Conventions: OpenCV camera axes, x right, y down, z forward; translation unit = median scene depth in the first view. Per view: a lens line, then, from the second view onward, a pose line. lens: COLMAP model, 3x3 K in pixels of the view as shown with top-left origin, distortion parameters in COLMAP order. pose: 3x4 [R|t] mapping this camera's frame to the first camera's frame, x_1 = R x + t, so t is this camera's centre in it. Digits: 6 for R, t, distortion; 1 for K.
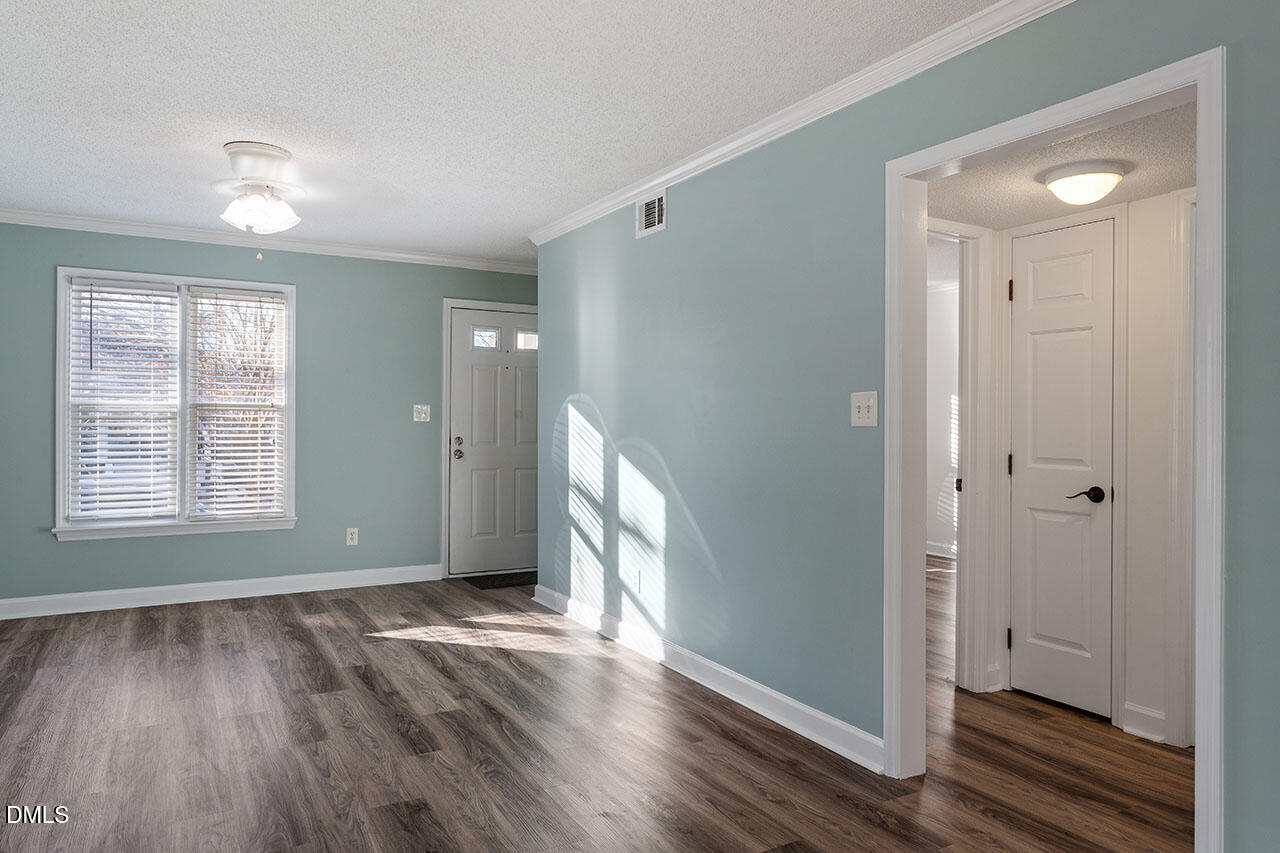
lens RADIAL K [[815.9, 0, 627.8], [0, 815.9, 421.3], [0, 0, 1]] dist [-0.001191, 0.002217]
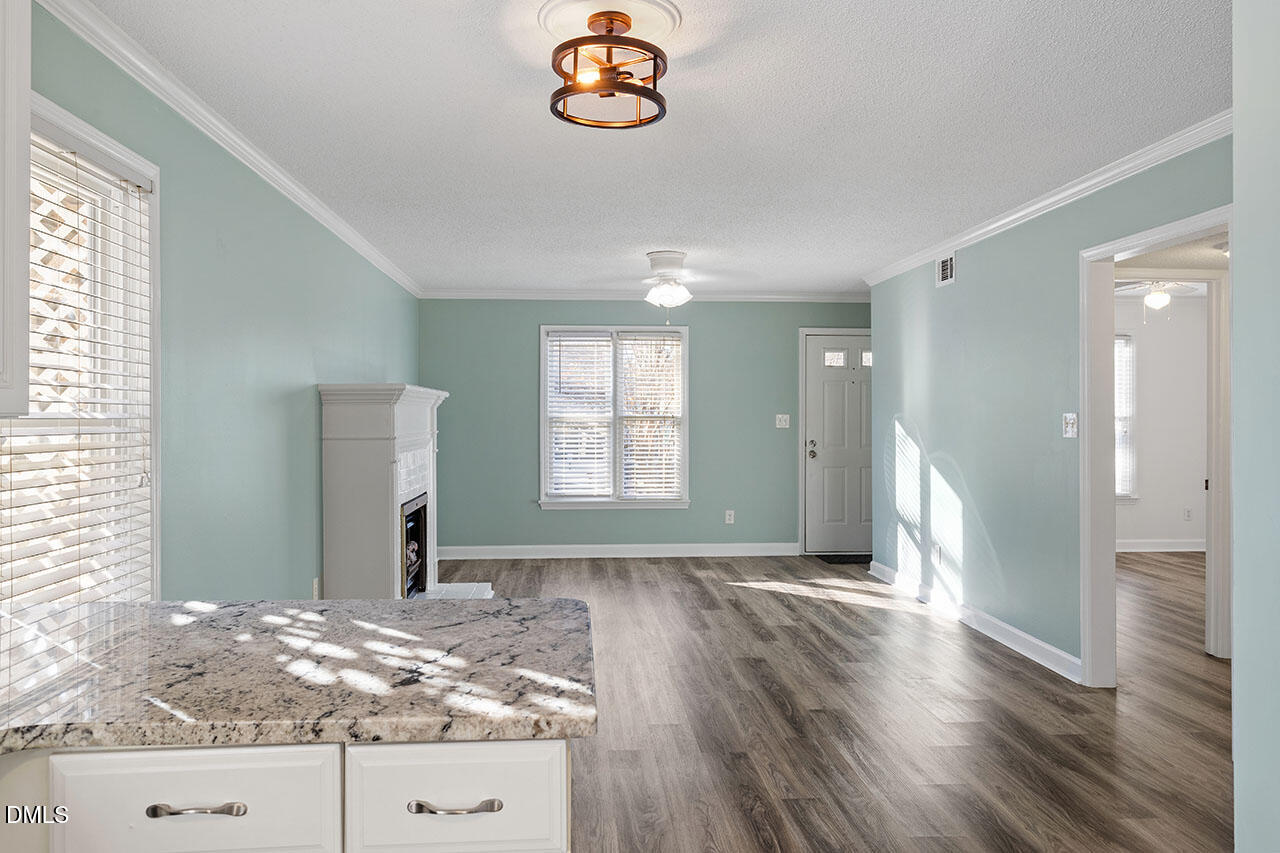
lens RADIAL K [[889.9, 0, 643.1], [0, 889.9, 422.0], [0, 0, 1]] dist [0.003317, 0.001077]
pose [[0.907804, -0.003703, -0.419378, 0.166990], [0.005005, 0.999985, 0.002003, -0.016441], [0.419364, -0.003917, 0.907810, -0.435223]]
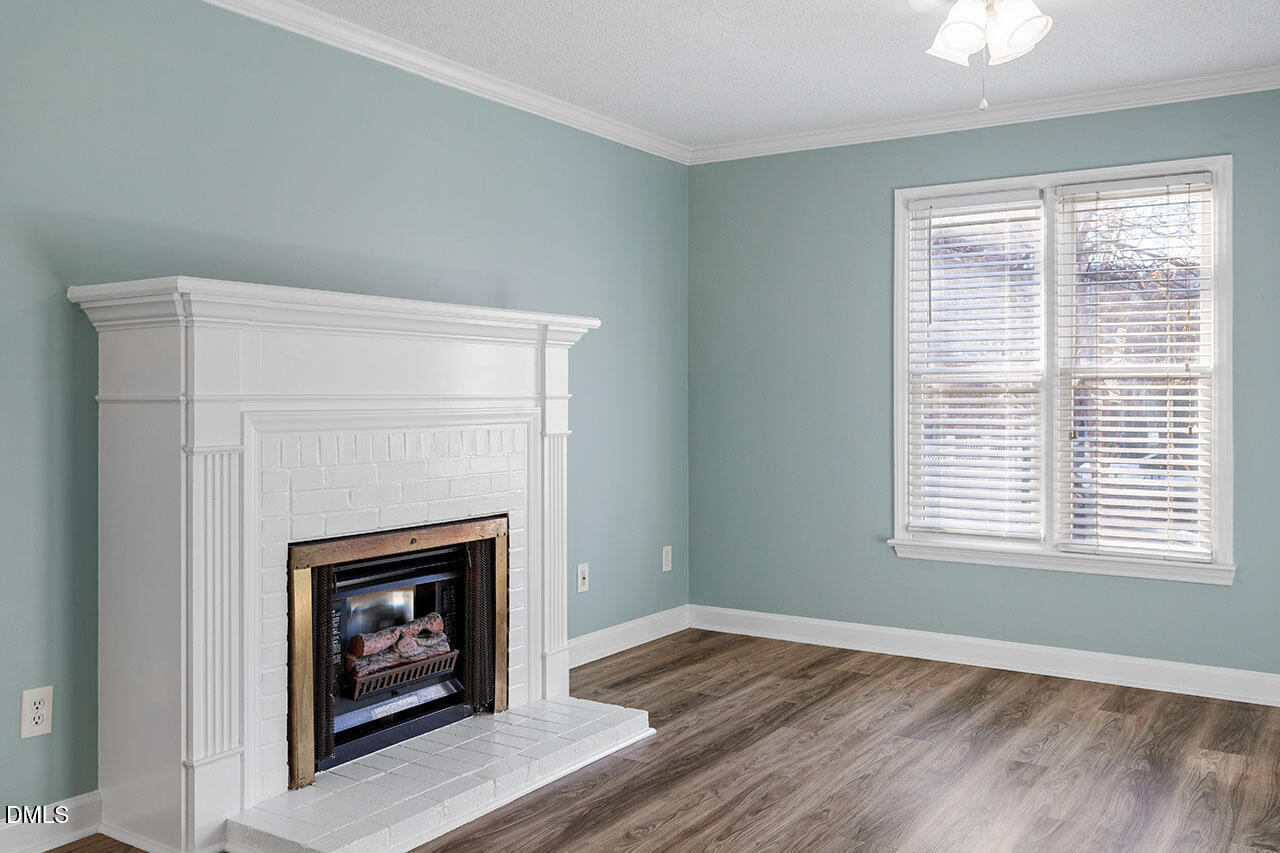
lens RADIAL K [[1100.7, 0, 643.7], [0, 1100.7, 394.6], [0, 0, 1]] dist [0.001955, 0.004264]
pose [[0.466176, -0.004618, -0.884680, 0.094358], [0.000236, 0.999987, -0.005096, 0.003956], [0.884692, 0.002167, 0.466171, 0.354272]]
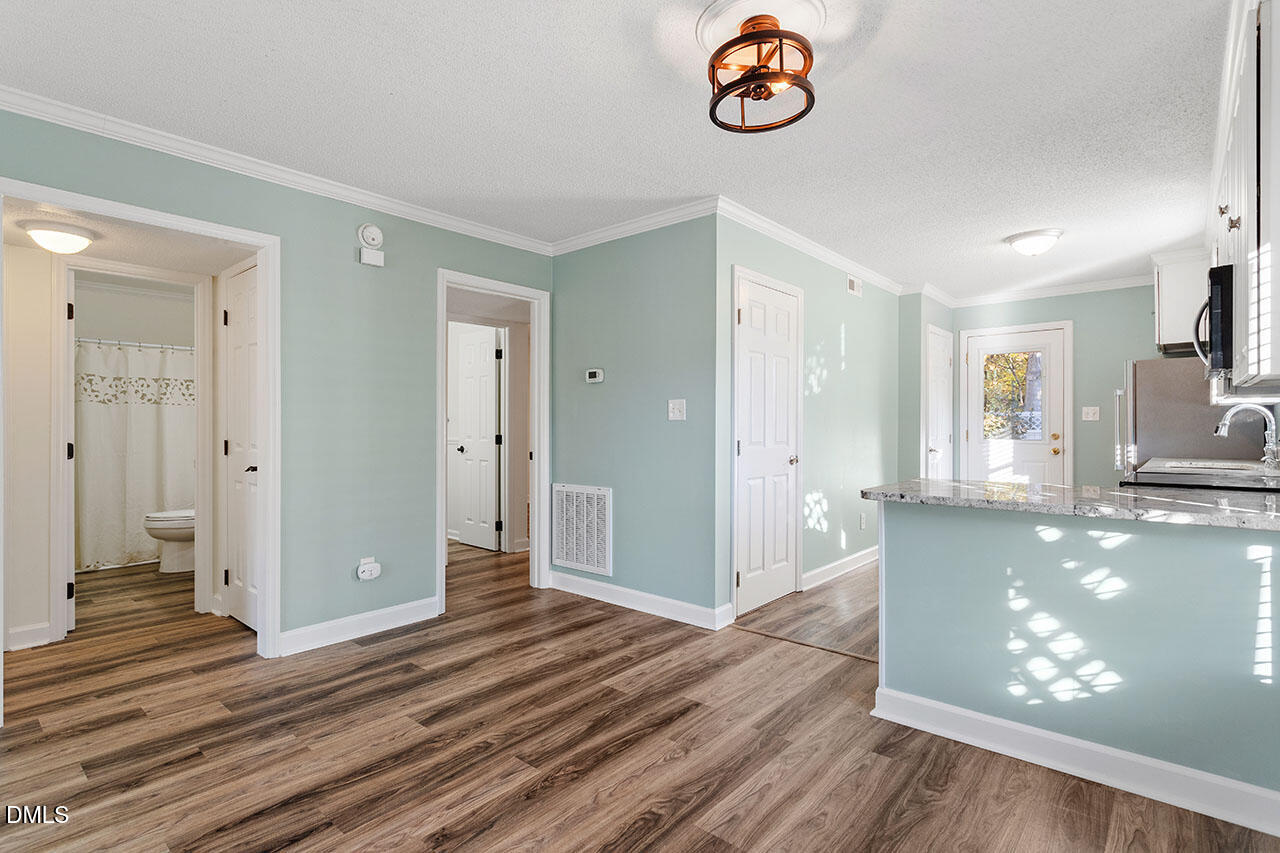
lens RADIAL K [[622.5, 0, 628.7], [0, 622.5, 425.7], [0, 0, 1]] dist [0.001277, 0.000500]
pose [[-0.324840, -0.006432, 0.945747, -0.458899], [-0.000143, 0.999977, 0.006751, 0.009964], [-0.945769, 0.002058, -0.324833, 0.277149]]
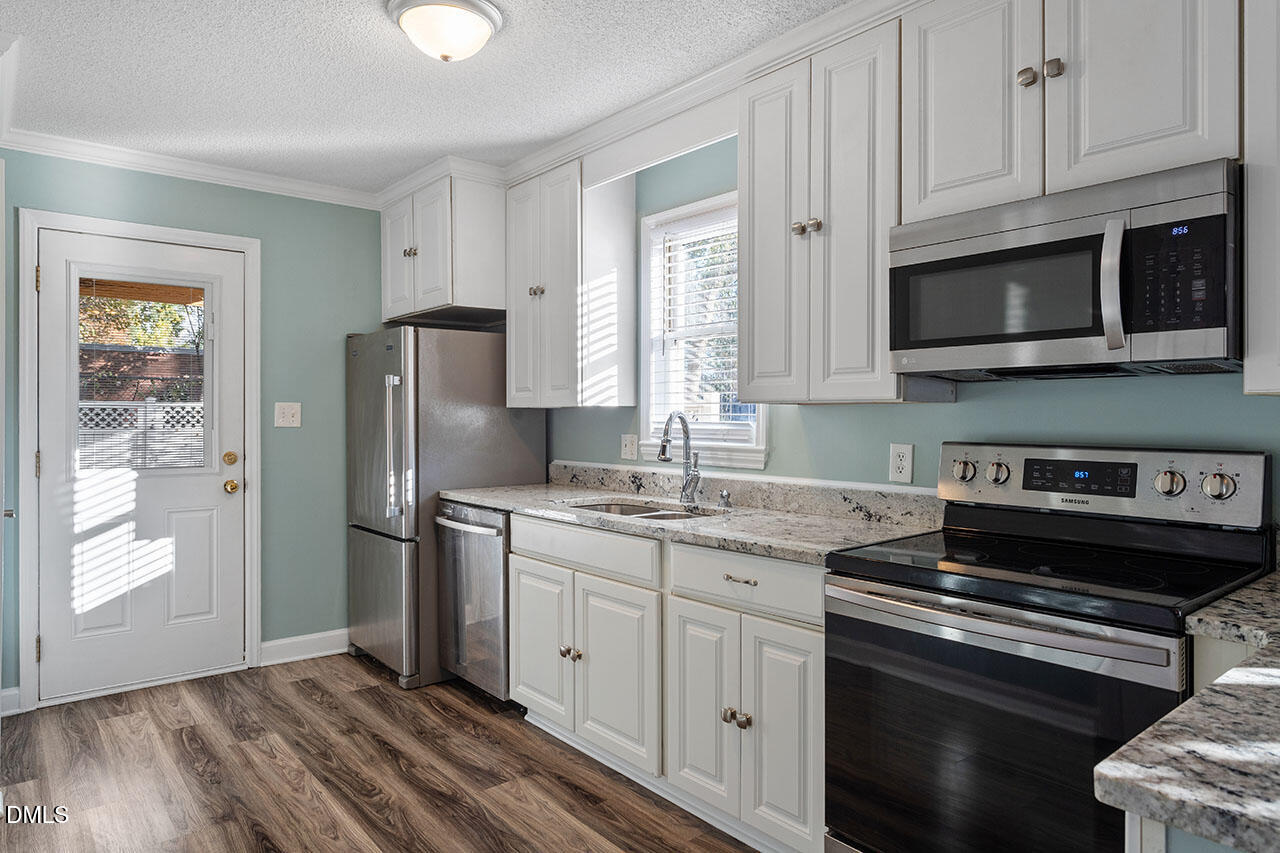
lens RADIAL K [[783.1, 0, 640.0], [0, 783.1, 411.3], [0, 0, 1]] dist [-0.004000, -0.000068]
pose [[-0.983805, -0.009117, -0.179011, 0.185297], [-0.008028, 0.999945, -0.006806, -0.006534], [0.179063, -0.005259, -0.983824, -0.075544]]
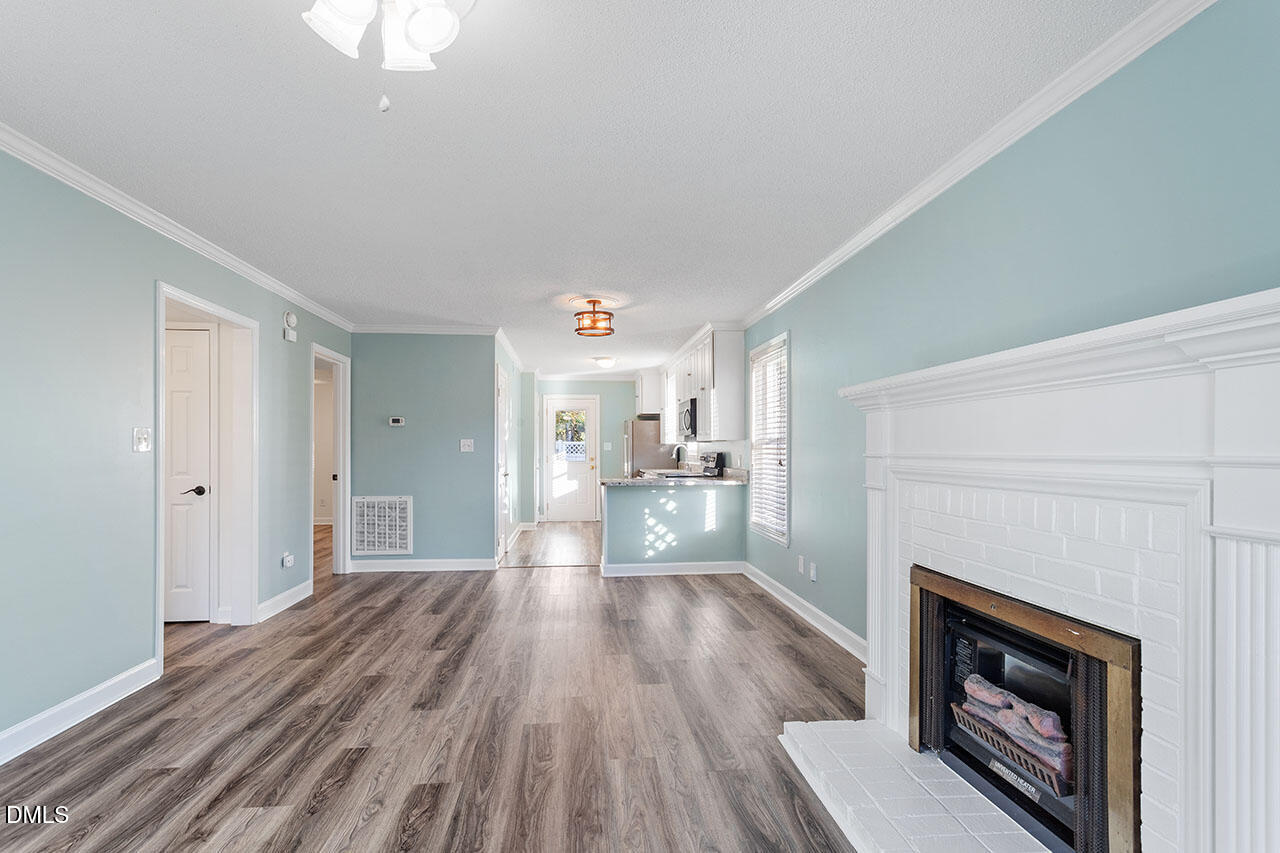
lens RADIAL K [[622.5, 0, 628.7], [0, 622.5, 425.7], [0, 0, 1]] dist [0.001277, 0.000500]
pose [[-0.909909, 0.008986, 0.414709, -0.601695], [-0.005879, 0.999385, -0.034556, -0.003757], [-0.414765, -0.033881, -0.909297, 1.049981]]
